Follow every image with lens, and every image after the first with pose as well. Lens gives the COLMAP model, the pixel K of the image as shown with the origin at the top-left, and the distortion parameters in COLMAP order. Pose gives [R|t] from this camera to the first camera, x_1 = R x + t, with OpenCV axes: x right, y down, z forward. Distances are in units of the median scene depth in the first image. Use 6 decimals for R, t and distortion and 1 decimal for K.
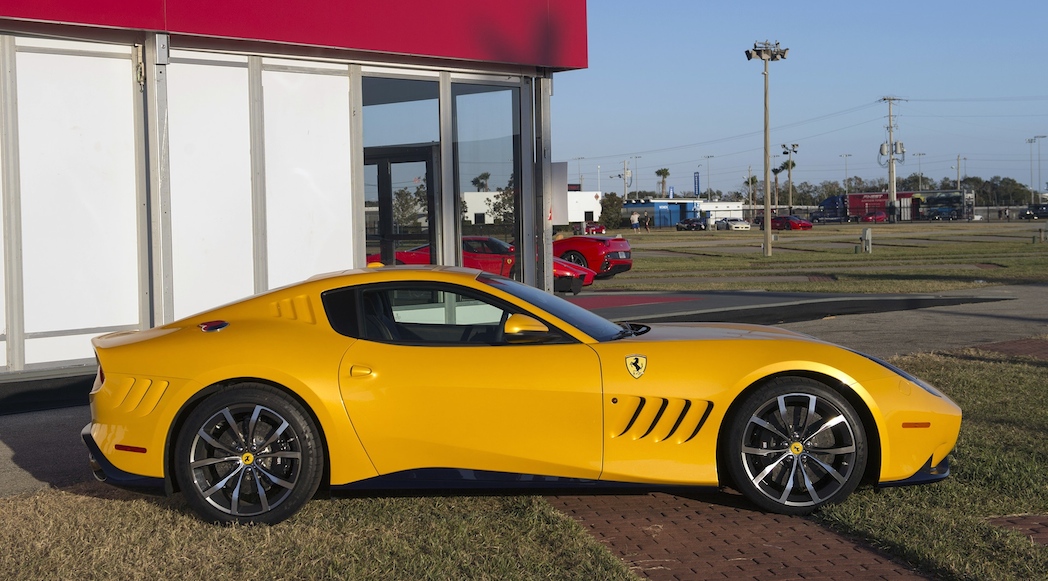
lens RADIAL K [[1717.5, 0, 524.0], [0, 1717.5, 290.5], [0, 0, 1]] dist [0.150991, 0.017228]
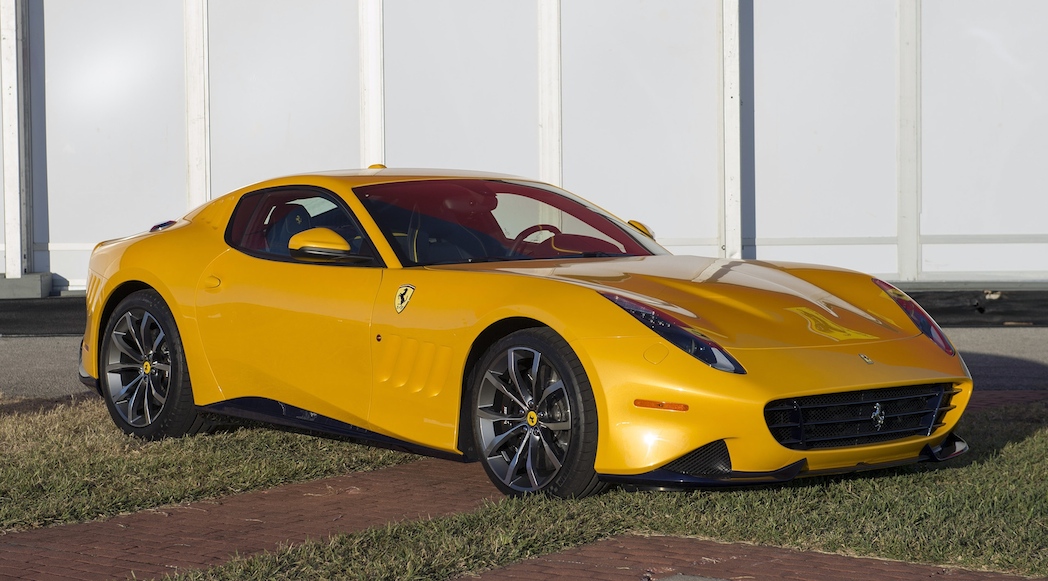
lens RADIAL K [[2336.4, 0, 524.0], [0, 2336.4, 290.5], [0, 0, 1]] dist [0.011940, 0.002515]
pose [[0.679751, 0.066756, -0.730398, 0.914127], [-0.030606, 0.997564, 0.062691, -0.031175], [0.732804, -0.020259, 0.680138, 0.285535]]
